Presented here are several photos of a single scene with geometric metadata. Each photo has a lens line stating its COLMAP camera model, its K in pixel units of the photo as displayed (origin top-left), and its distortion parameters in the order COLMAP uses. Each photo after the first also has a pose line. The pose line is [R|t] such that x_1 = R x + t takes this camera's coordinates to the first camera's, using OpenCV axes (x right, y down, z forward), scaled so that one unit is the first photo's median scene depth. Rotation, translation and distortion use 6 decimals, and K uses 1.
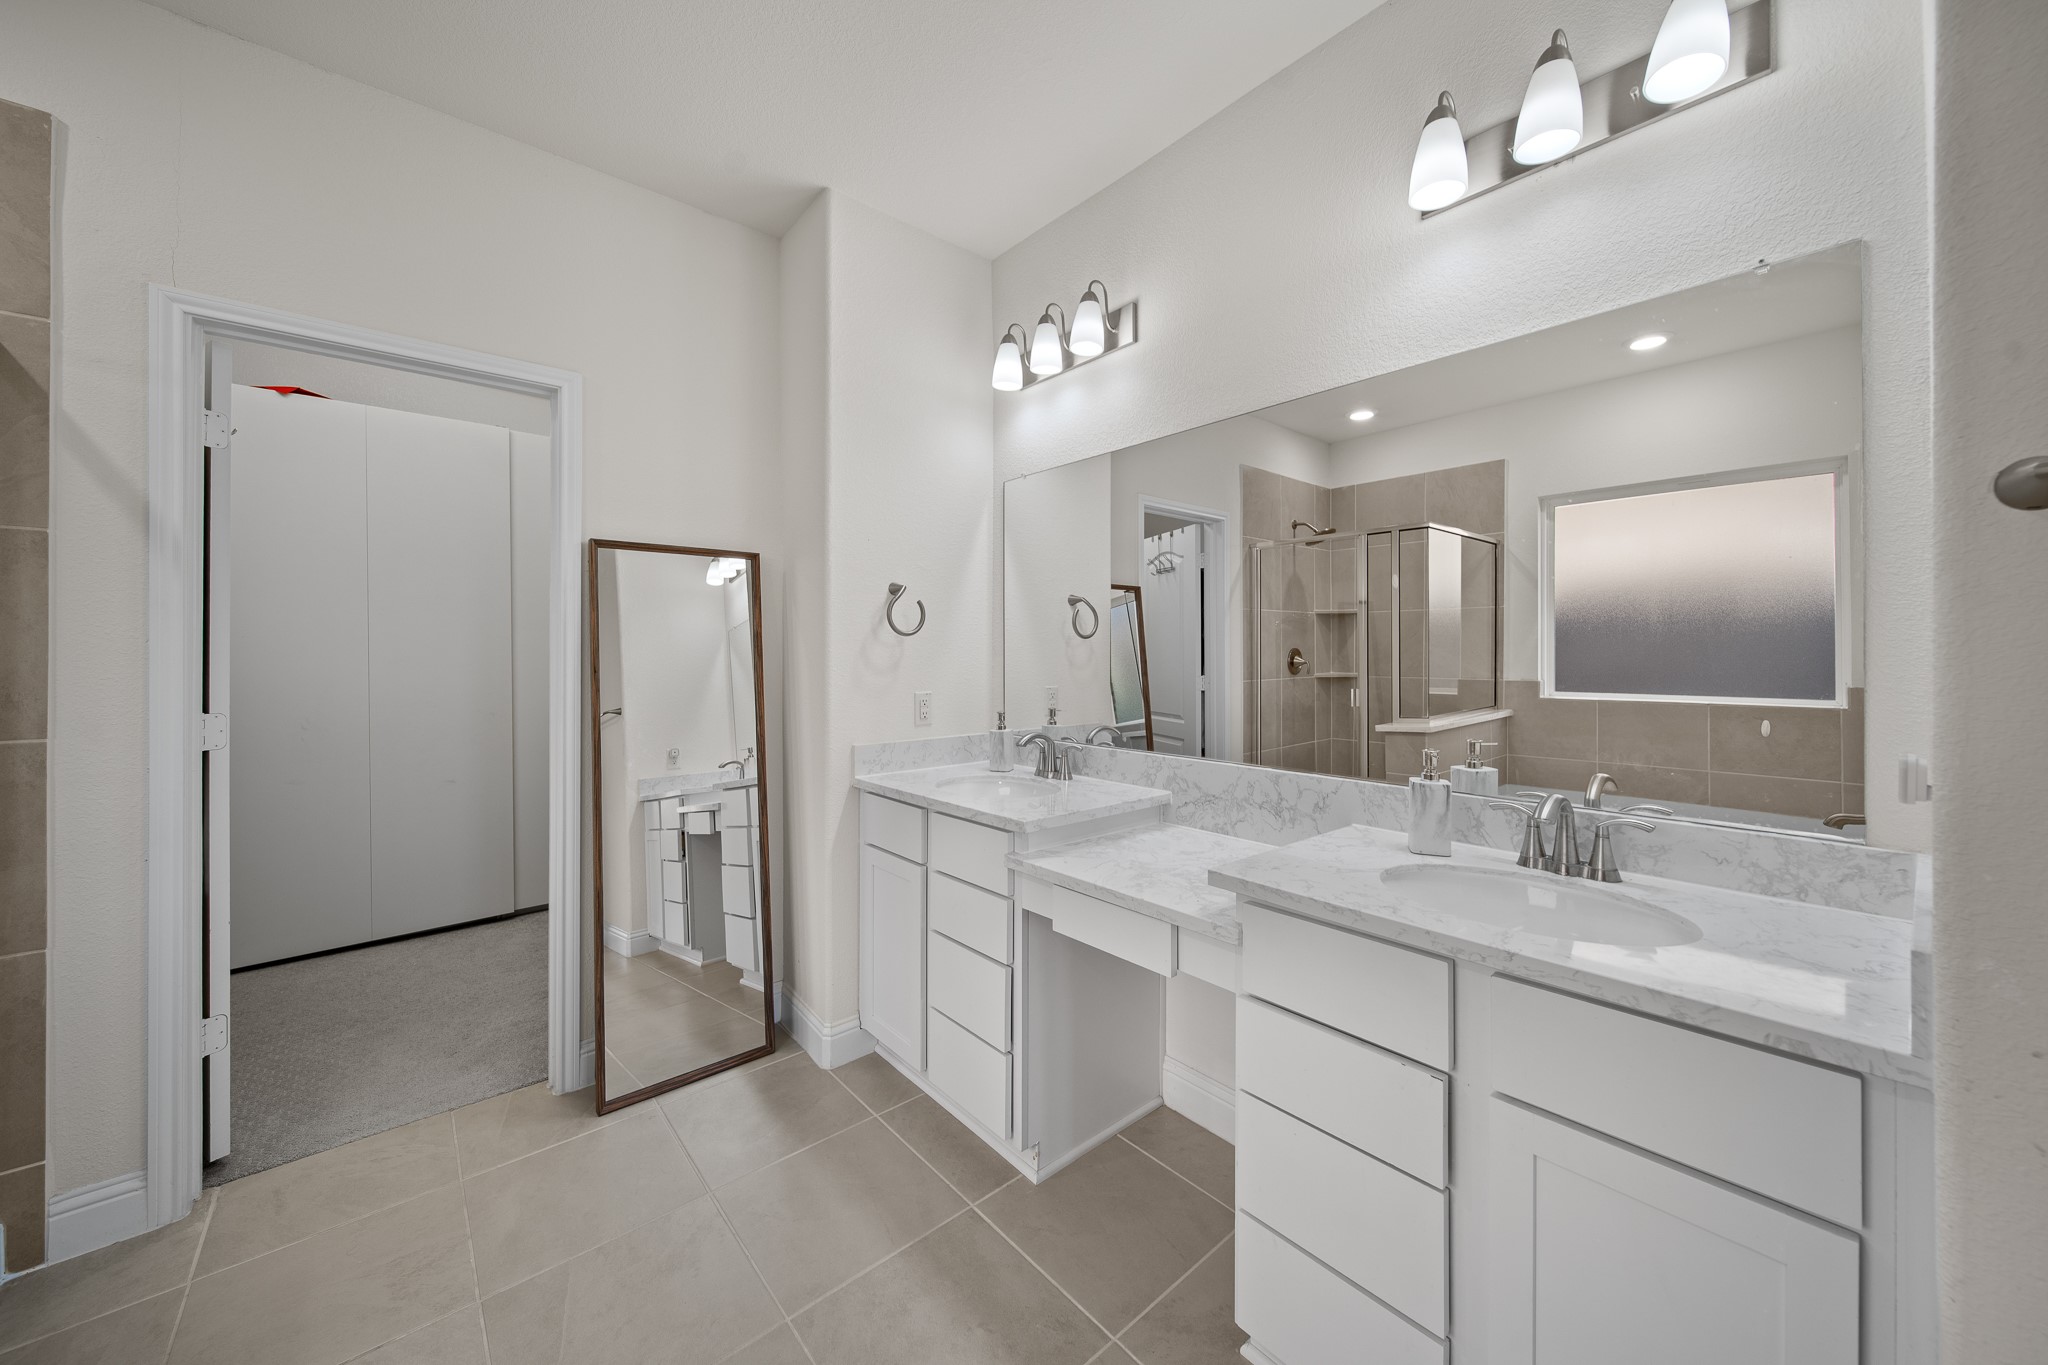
lens RADIAL K [[719.9, 0, 1029.4], [0, 719.9, 653.1], [0, 0, 1]] dist [-0.001223, -0.000569]
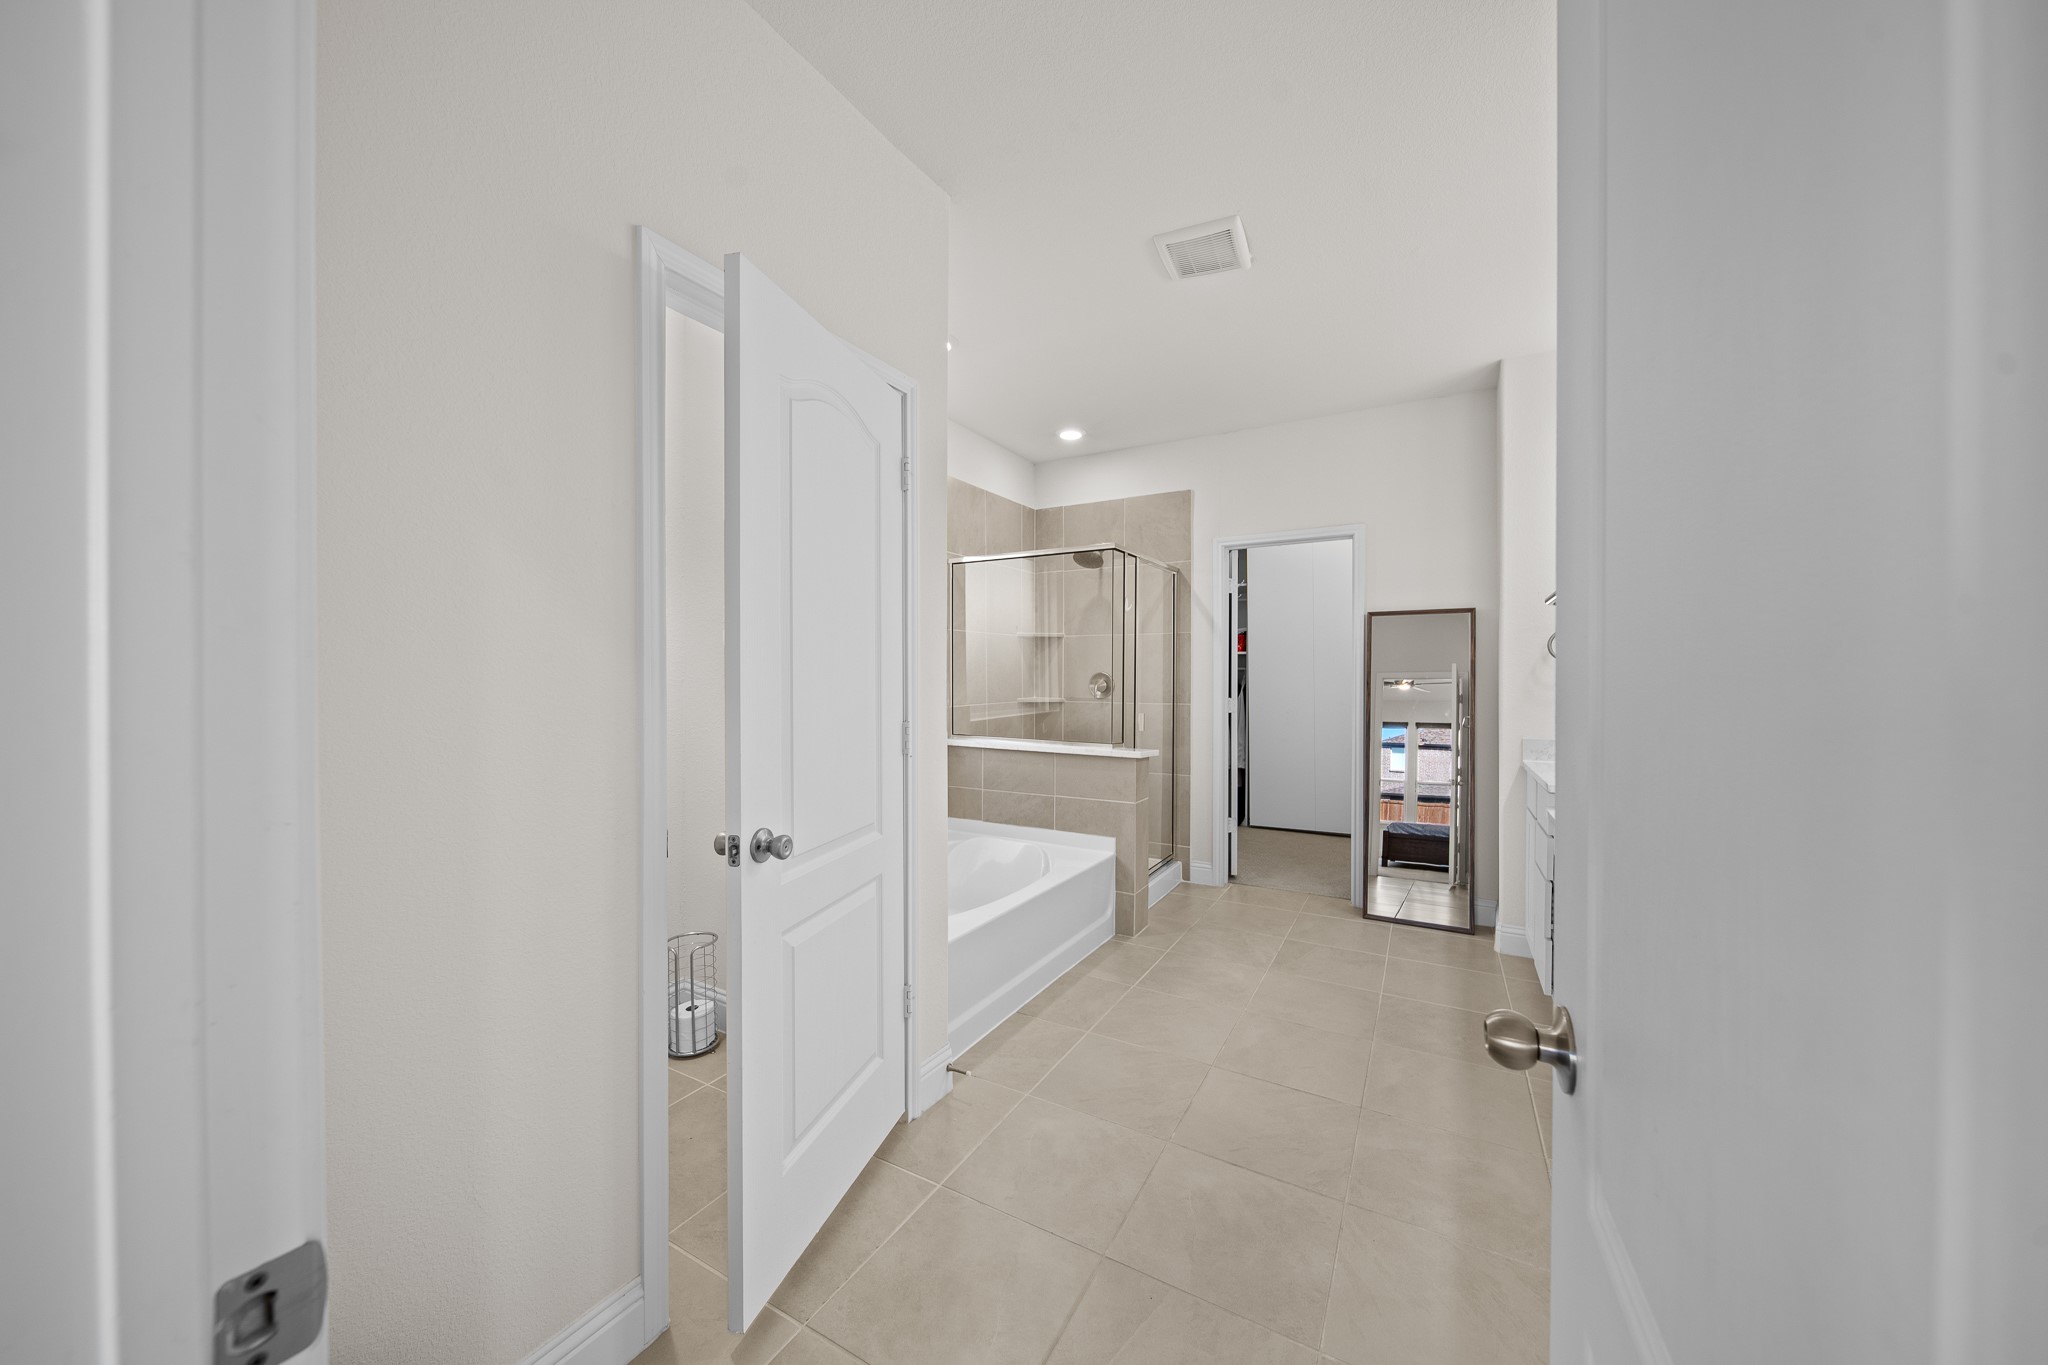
lens RADIAL K [[719.9, 0, 1025.4], [0, 719.9, 674.8], [0, 0, 1]] dist [-0.001223, -0.000569]
pose [[0.338417, 0.005759, -0.940979, 0.812804], [-0.002209, 0.999983, 0.005325, -0.005487], [0.940994, 0.000277, 0.338424, -0.440670]]
